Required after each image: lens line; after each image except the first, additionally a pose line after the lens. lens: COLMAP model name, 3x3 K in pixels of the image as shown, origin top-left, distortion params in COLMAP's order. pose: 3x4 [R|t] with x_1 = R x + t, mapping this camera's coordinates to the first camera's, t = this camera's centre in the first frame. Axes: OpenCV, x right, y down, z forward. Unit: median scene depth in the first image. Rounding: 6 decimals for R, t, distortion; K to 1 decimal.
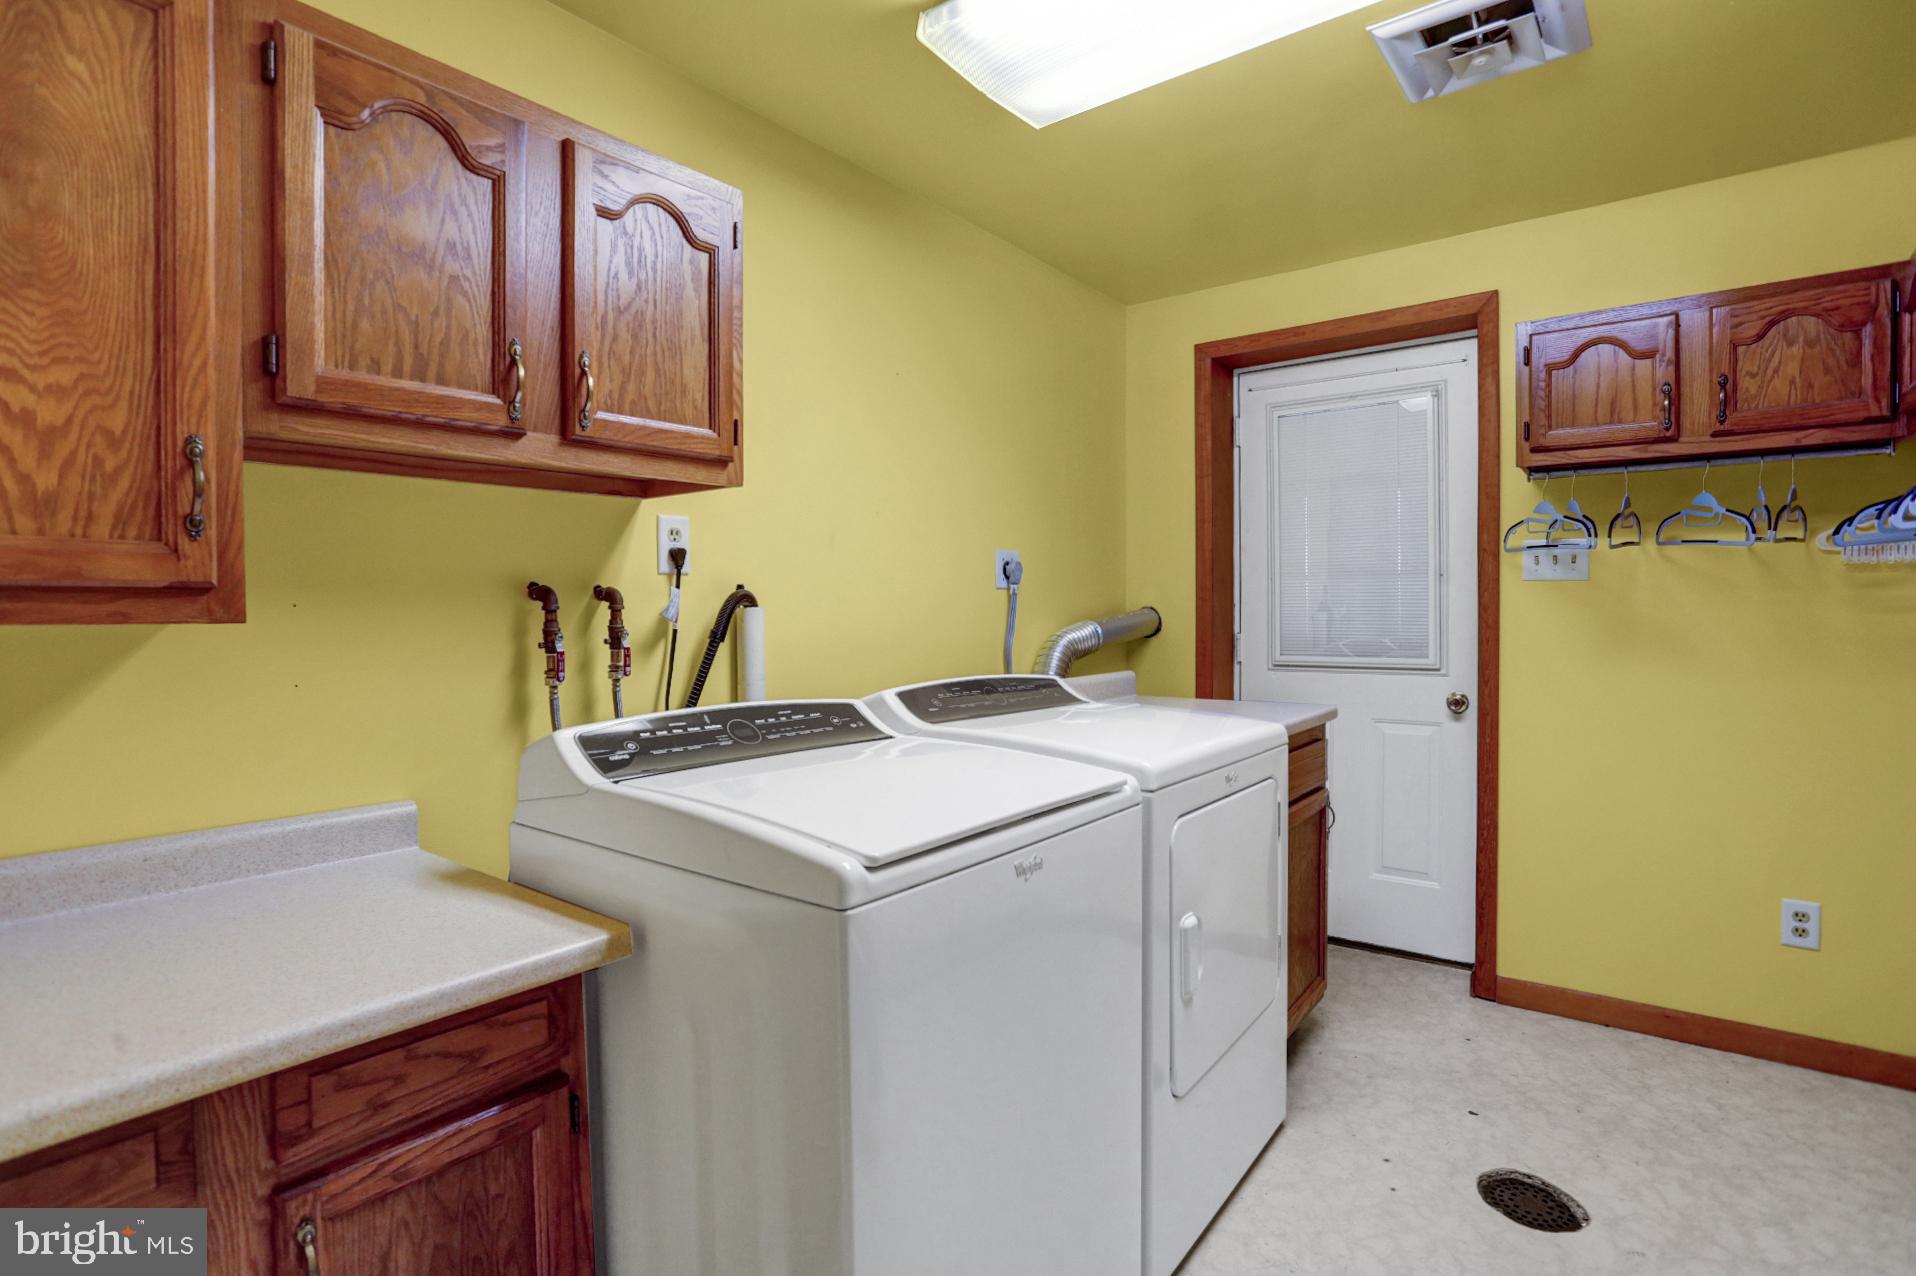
lens RADIAL K [[937.8, 0, 959.6], [0, 937.8, 628.6], [0, 0, 1]] dist [-0.035452, 0.000776]
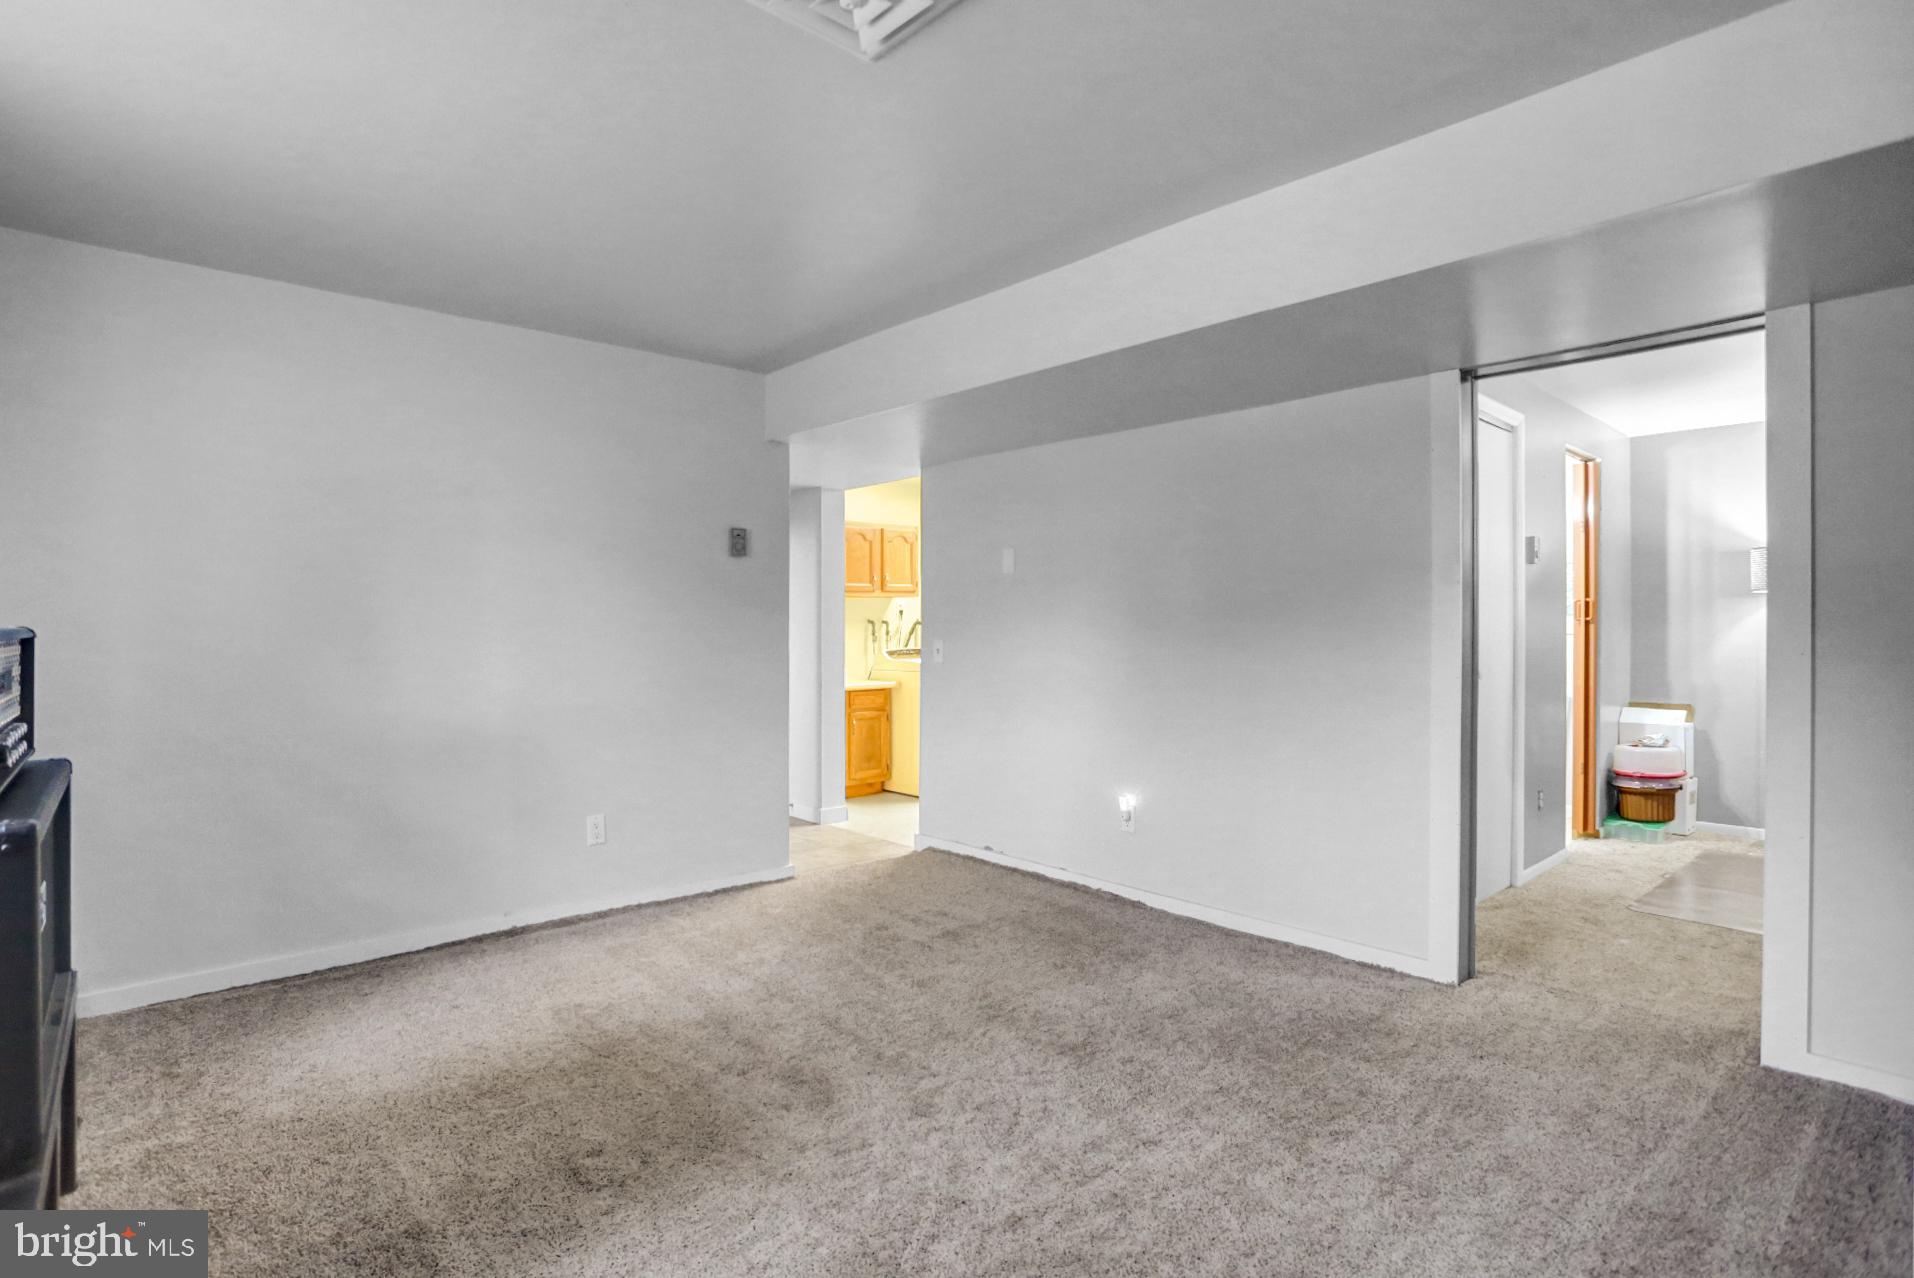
lens RADIAL K [[936.8, 0, 954.9], [0, 936.8, 635.7], [0, 0, 1]] dist [-0.035452, 0.000776]
pose [[0.983412, -0.001925, -0.181378, 0.701495], [-0.001310, 0.999842, -0.017715, 0.100920], [0.181383, 0.017659, 0.983254, -3.130582]]
